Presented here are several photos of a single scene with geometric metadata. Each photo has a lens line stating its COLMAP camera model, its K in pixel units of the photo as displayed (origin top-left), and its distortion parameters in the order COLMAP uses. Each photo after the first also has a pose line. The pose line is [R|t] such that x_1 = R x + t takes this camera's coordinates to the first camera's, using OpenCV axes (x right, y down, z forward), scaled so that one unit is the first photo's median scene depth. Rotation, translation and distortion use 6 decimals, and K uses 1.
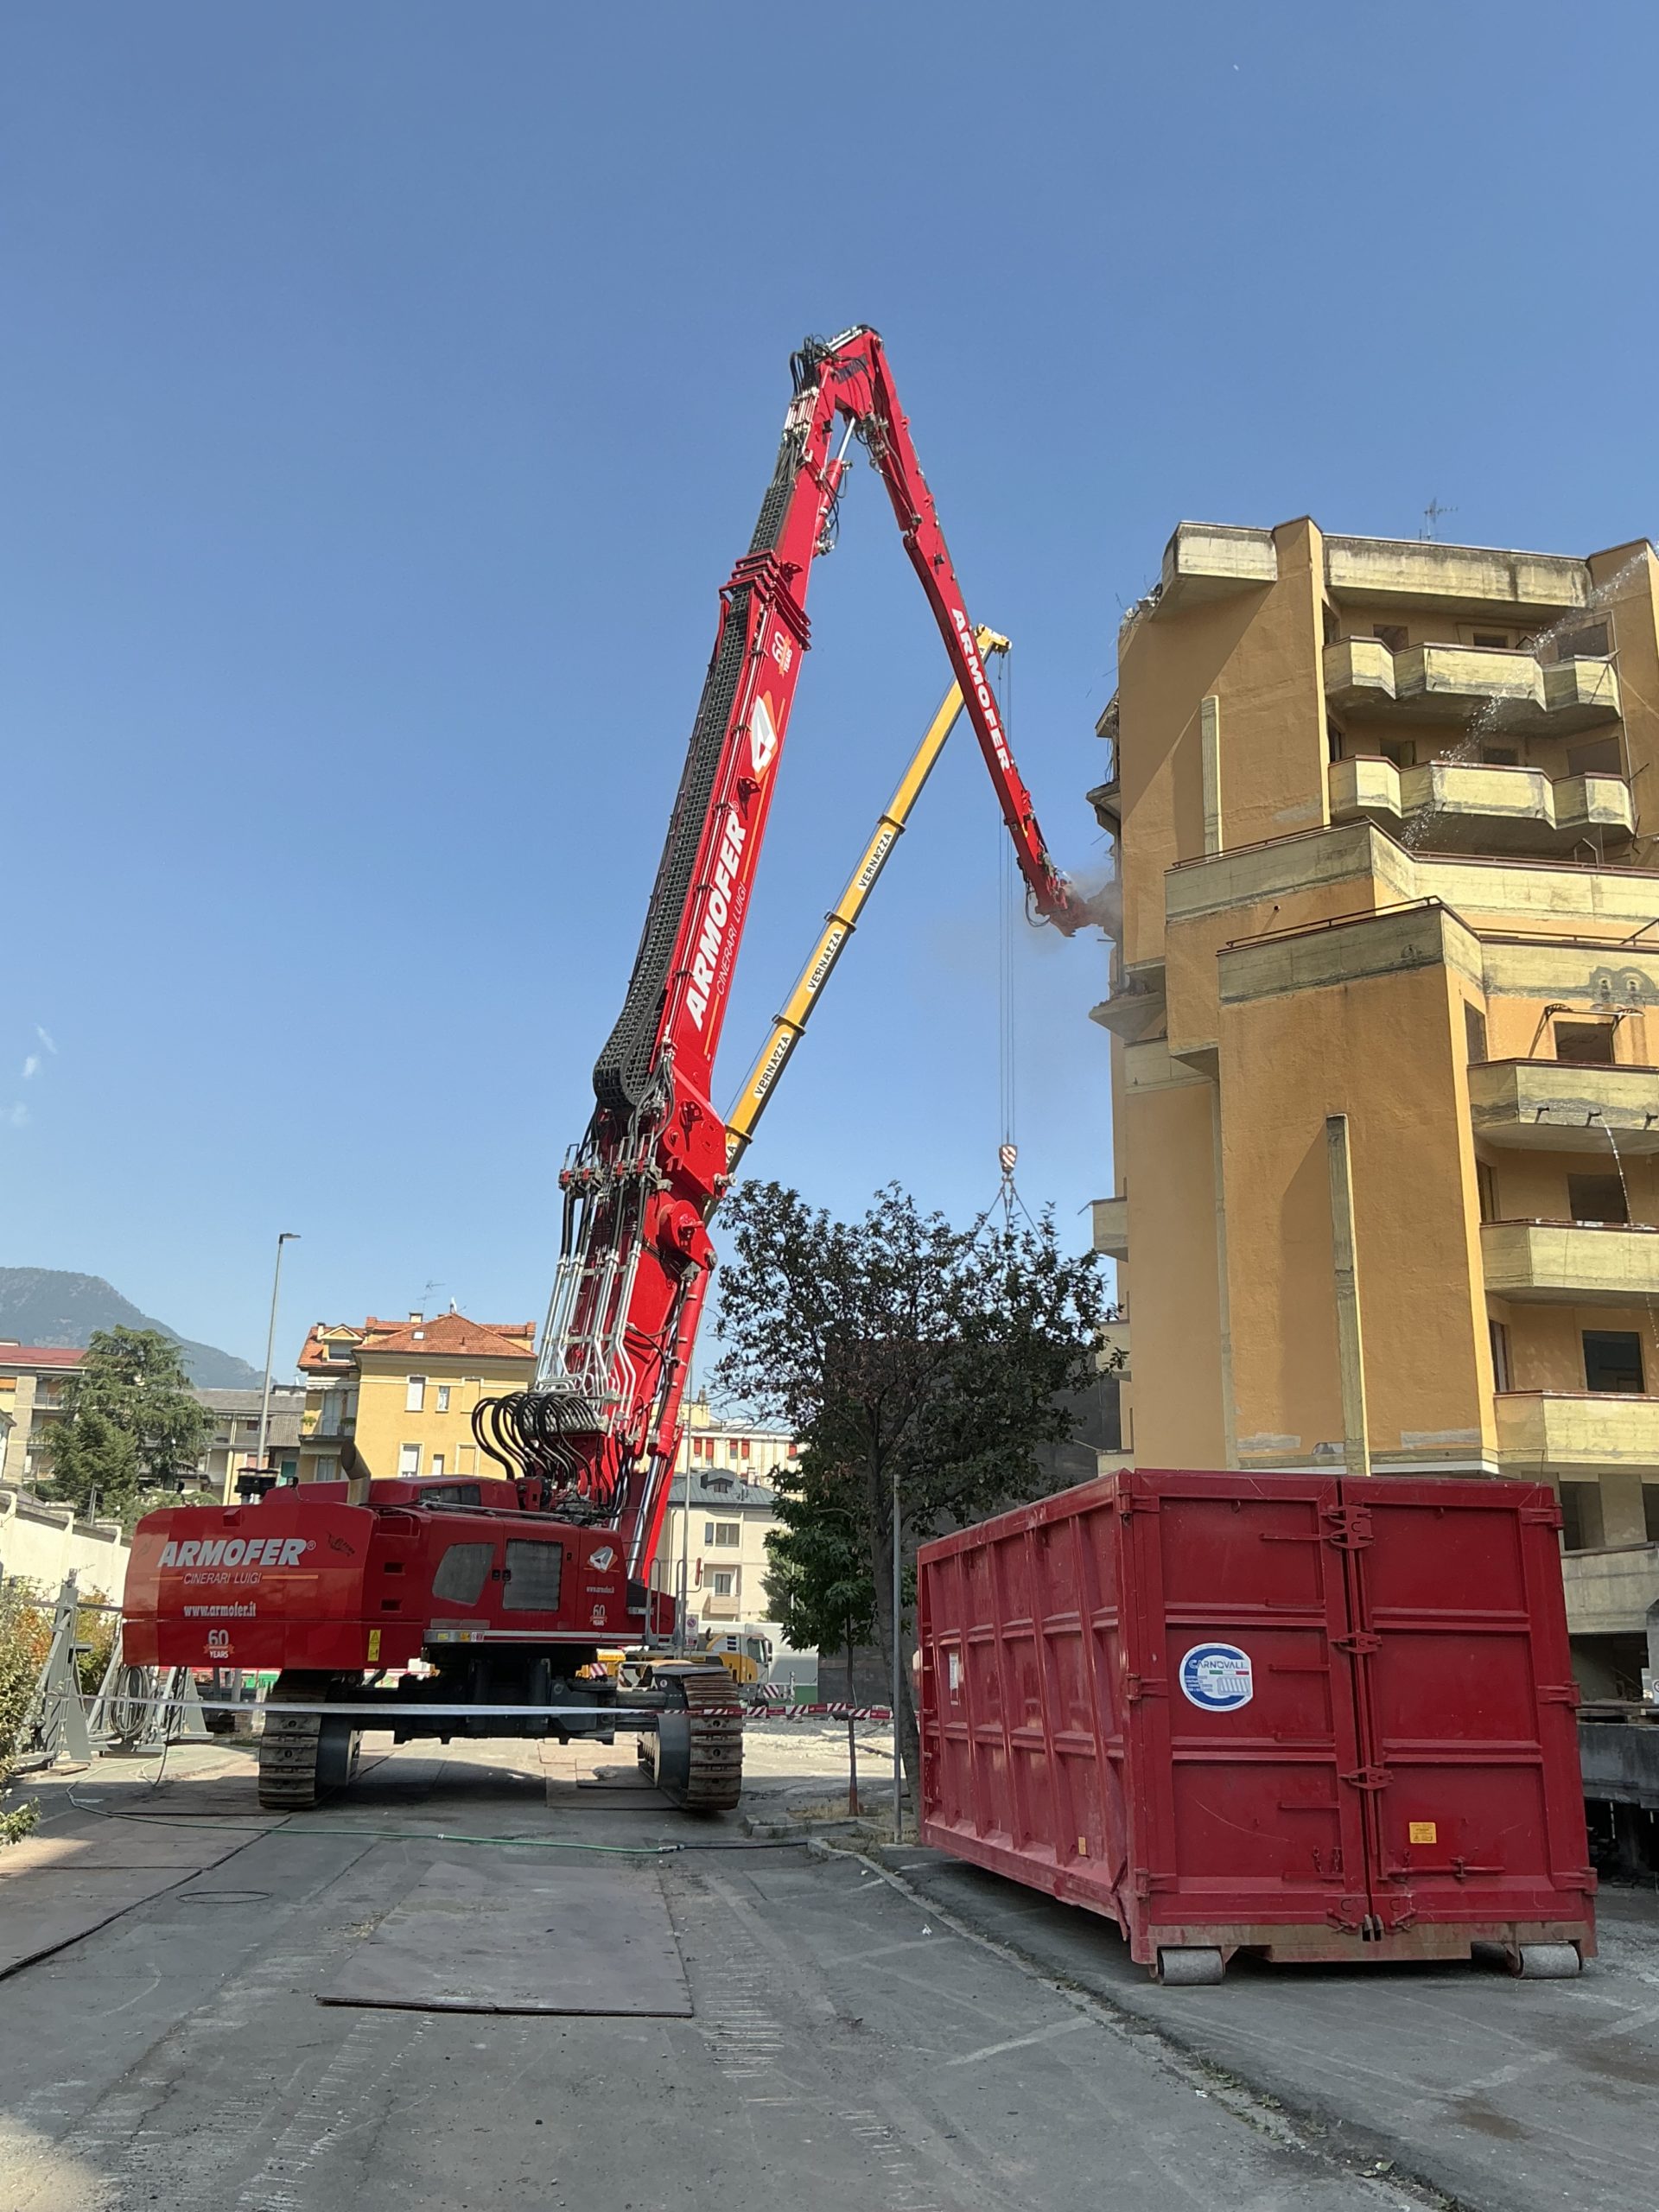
lens RADIAL K [[1921.0, 0, 829.5], [0, 1921.0, 1106.0], [0, 0, 1]] dist [0.080060, -0.000250]
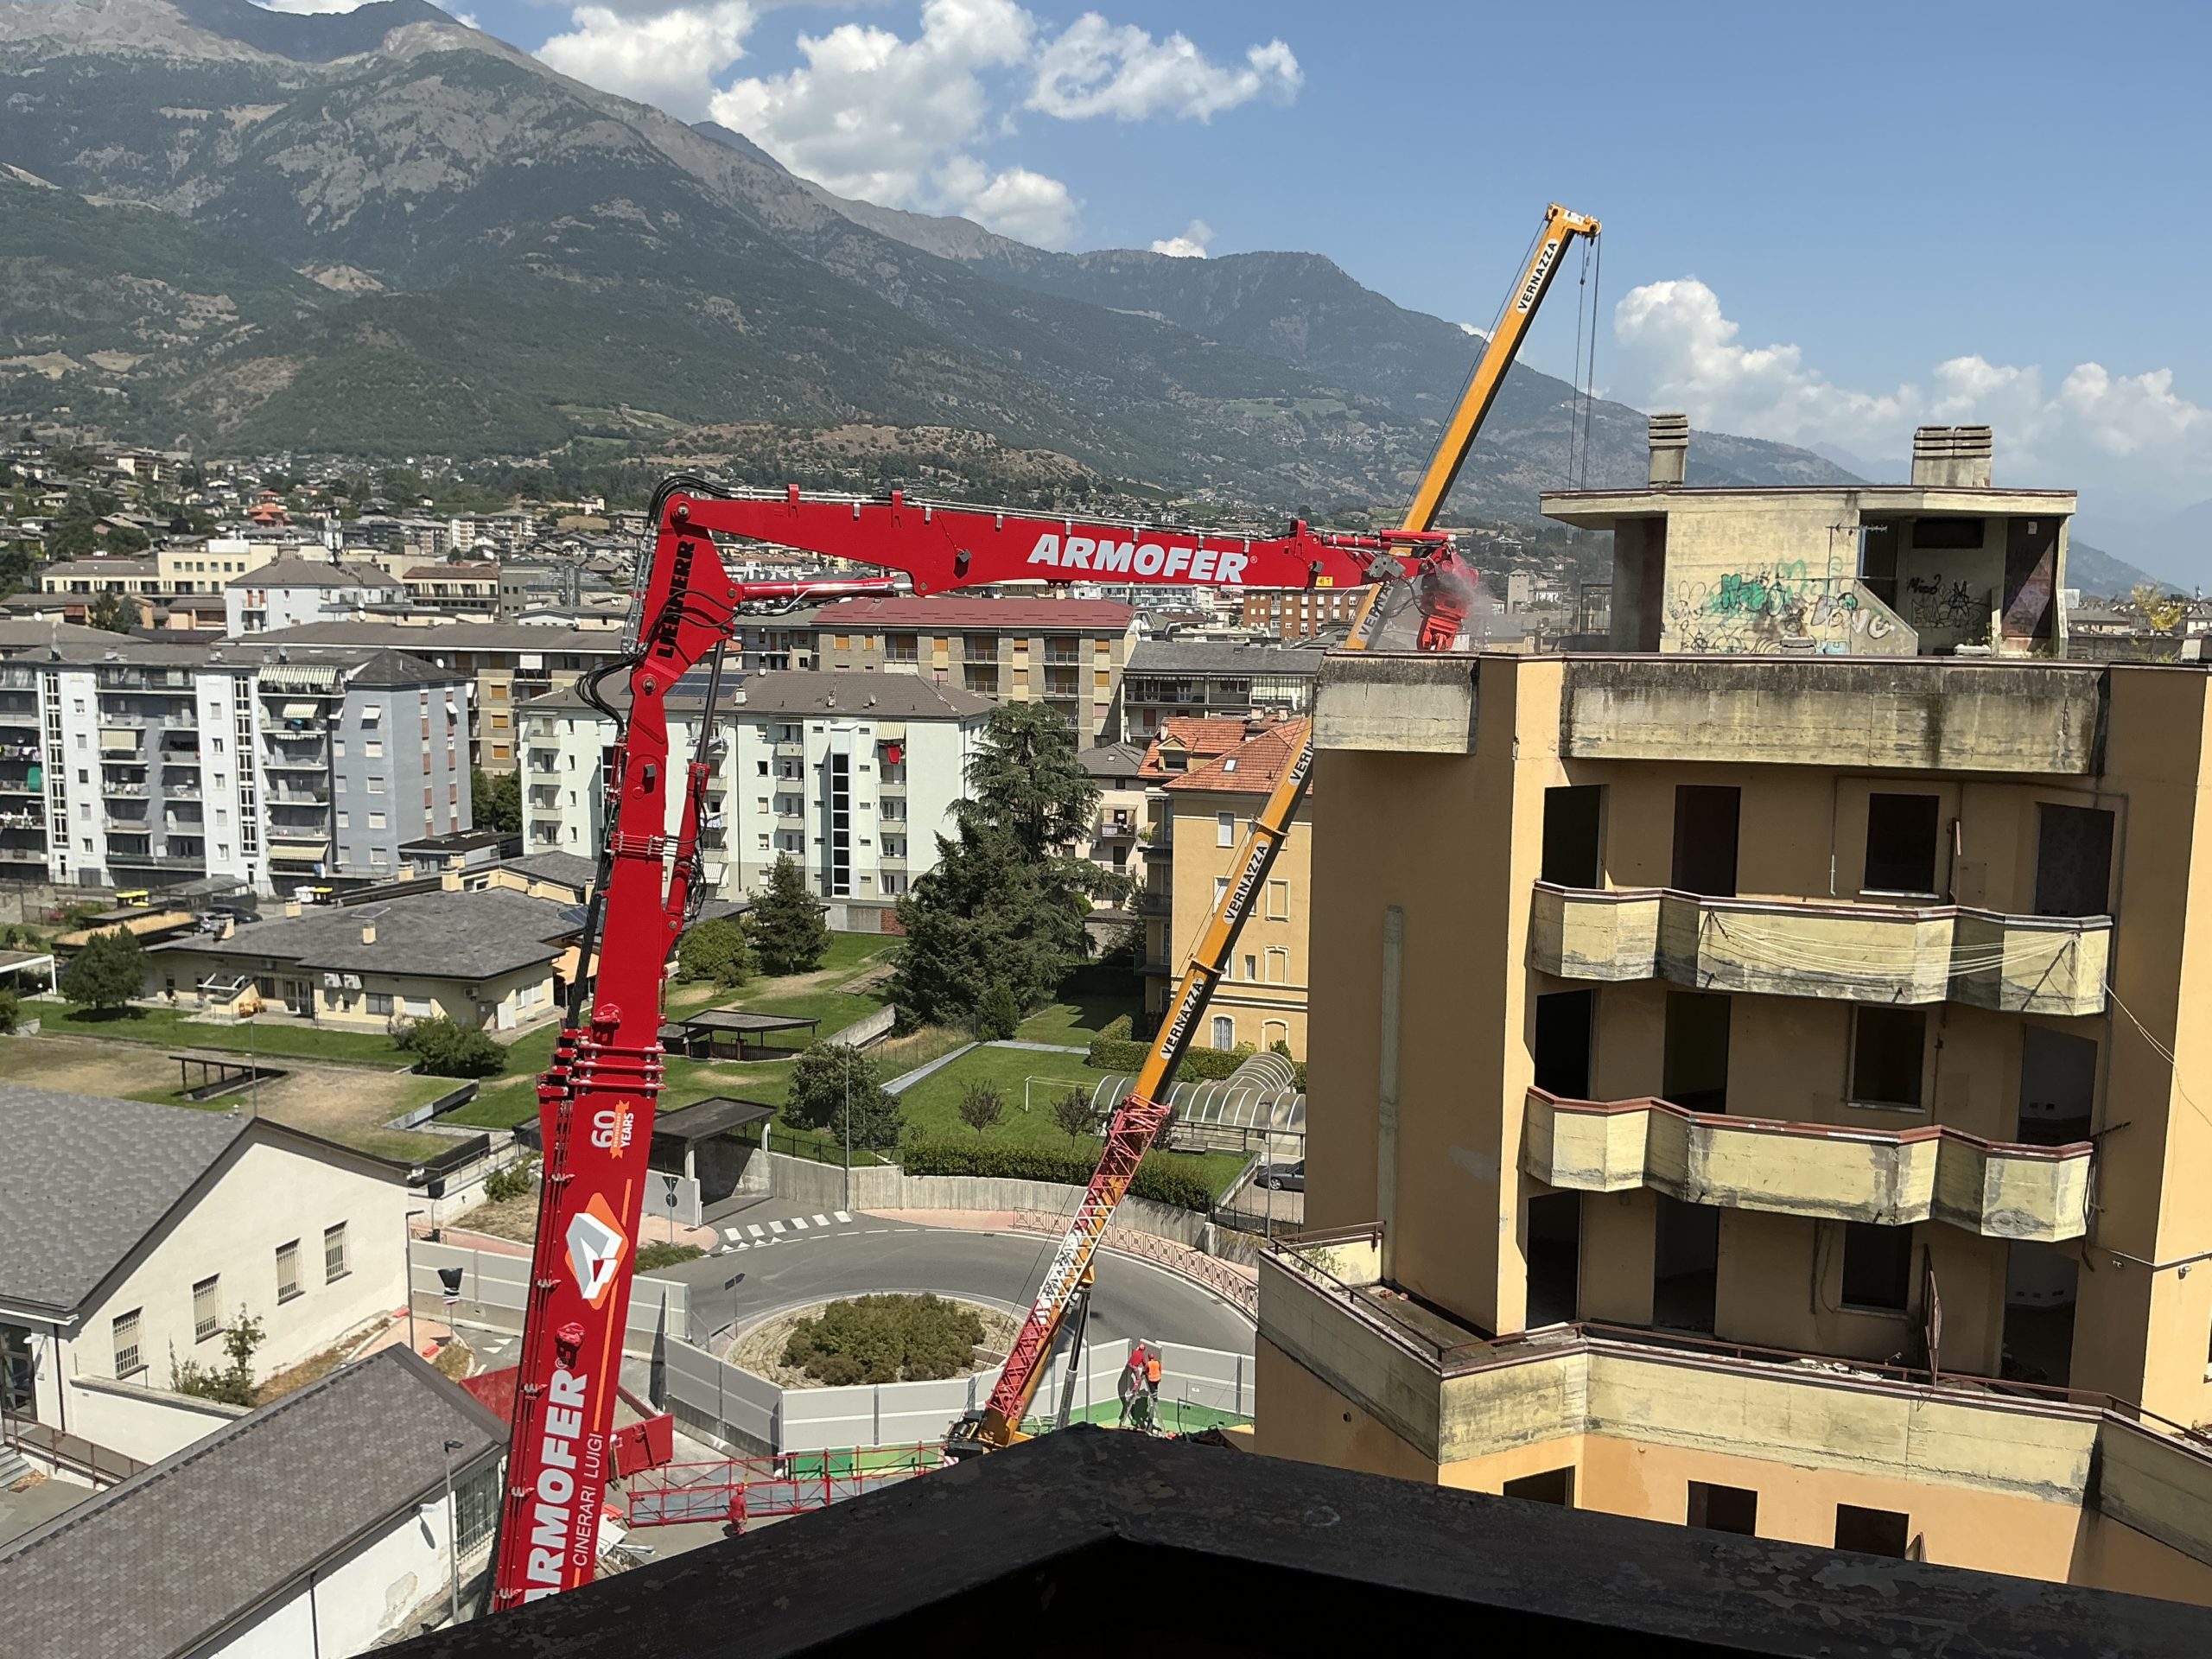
lens RADIAL K [[1833.4, 0, 1101.0], [0, 1833.4, 837.7], [0, 0, 1]] dist [0.170303, -0.361139]
pose [[0.884501, 0.052094, -0.463620, 0.391607], [0.136939, 0.920984, 0.364740, -0.467777], [0.445988, -0.386101, 0.807478, 0.463135]]
